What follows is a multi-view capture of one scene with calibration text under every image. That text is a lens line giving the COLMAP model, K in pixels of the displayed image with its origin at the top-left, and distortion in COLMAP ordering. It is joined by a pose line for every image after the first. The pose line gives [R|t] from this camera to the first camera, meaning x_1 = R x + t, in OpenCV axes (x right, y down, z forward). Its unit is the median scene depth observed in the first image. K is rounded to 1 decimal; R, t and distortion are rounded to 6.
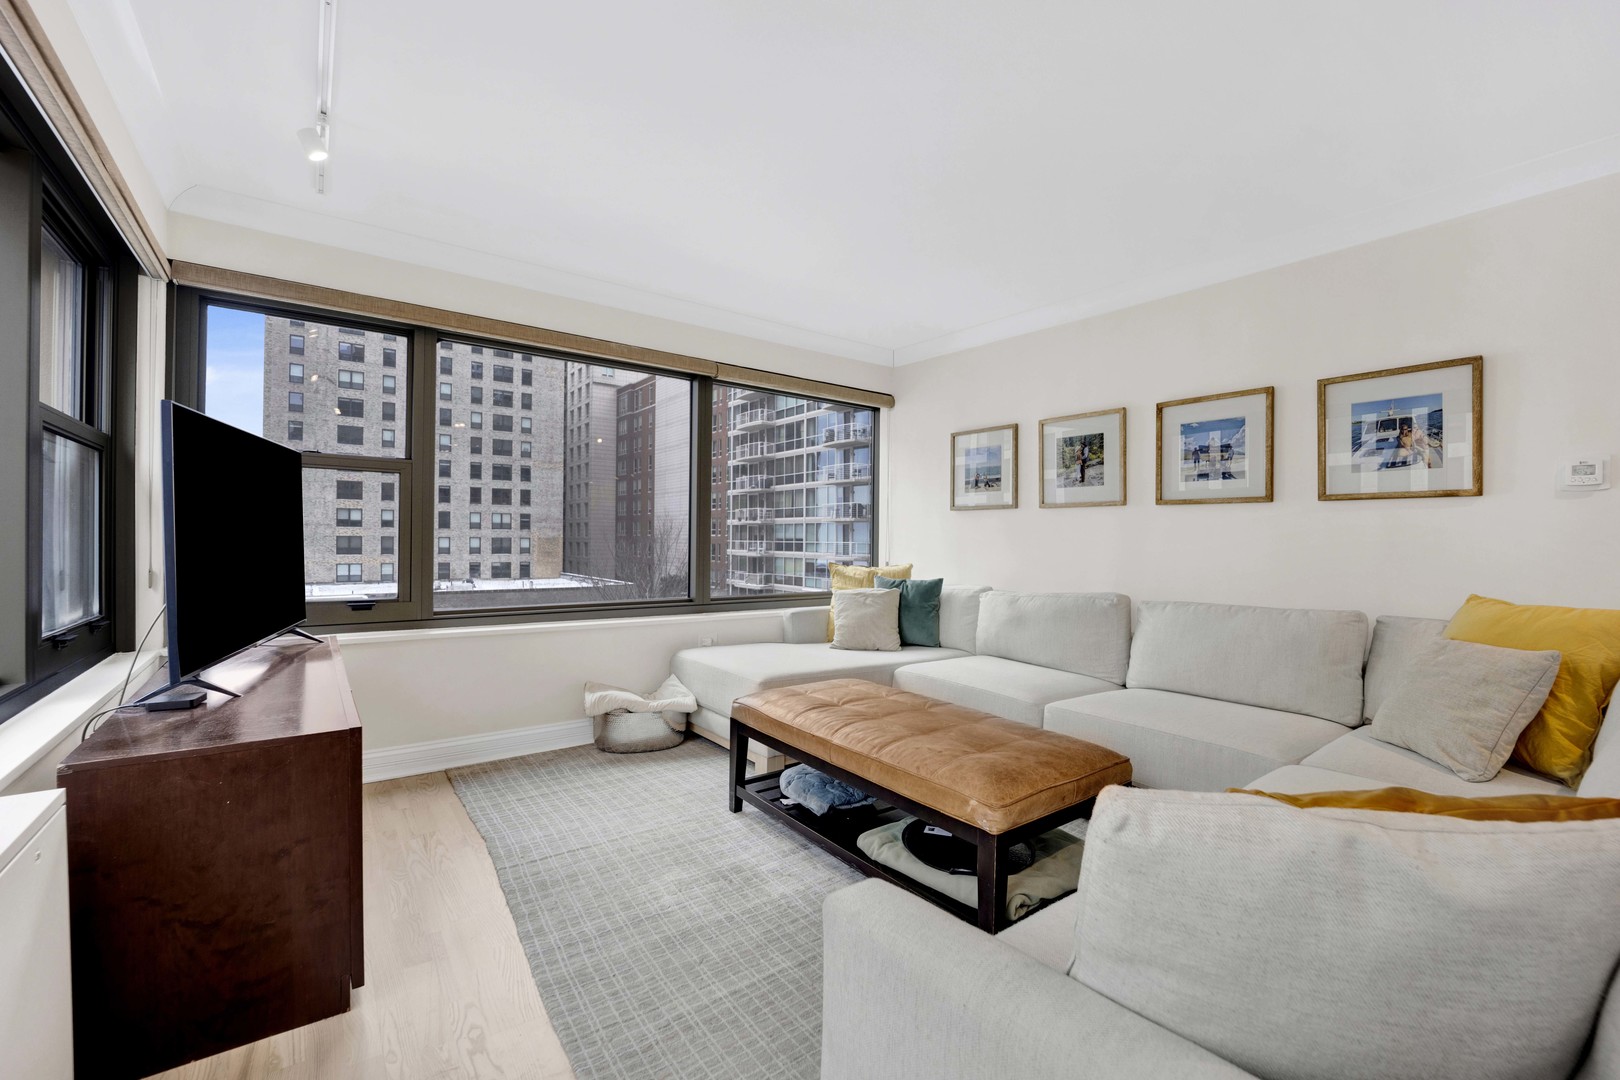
lens RADIAL K [[668.4, 0, 804.6], [0, 668.4, 535.5], [0, 0, 1]] dist [-0.022271, 0.000118]
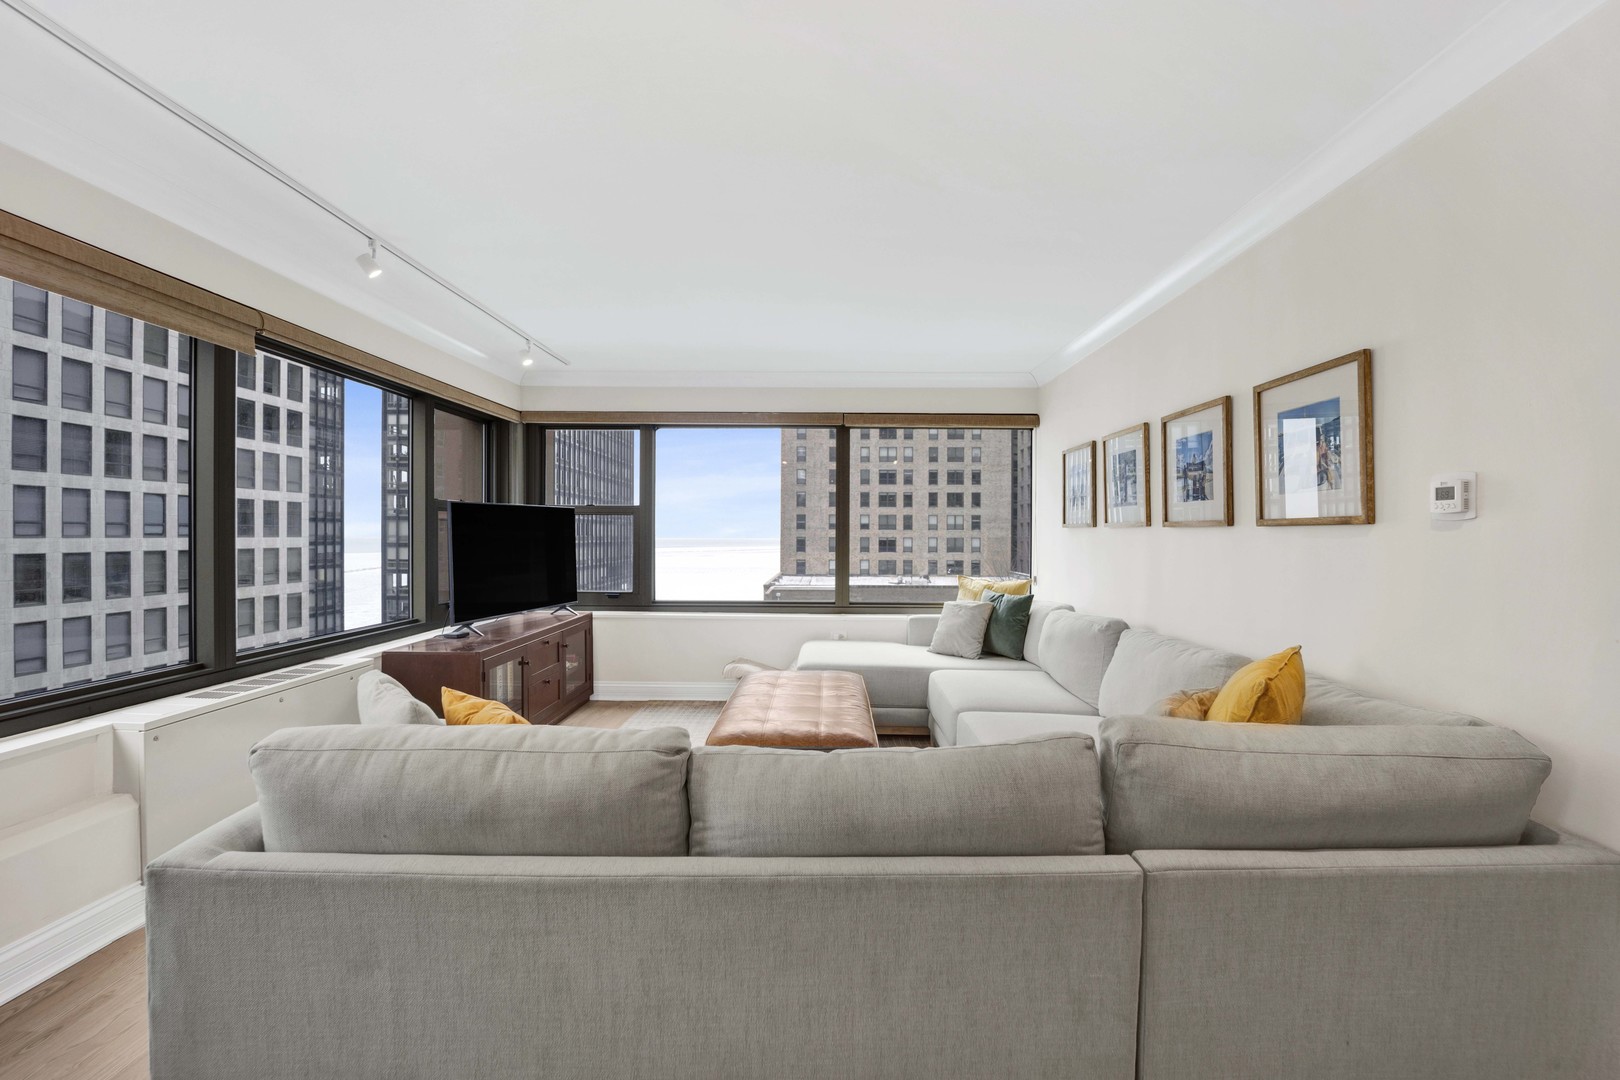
lens RADIAL K [[668.4, 0, 818.0], [0, 668.4, 535.8], [0, 0, 1]] dist [-0.022271, 0.000118]
pose [[0.793295, -0.007770, -0.608788, 0.571569], [0.009591, 0.999954, -0.000264, -0.030569], [0.608762, -0.005630, 0.793333, -0.026708]]
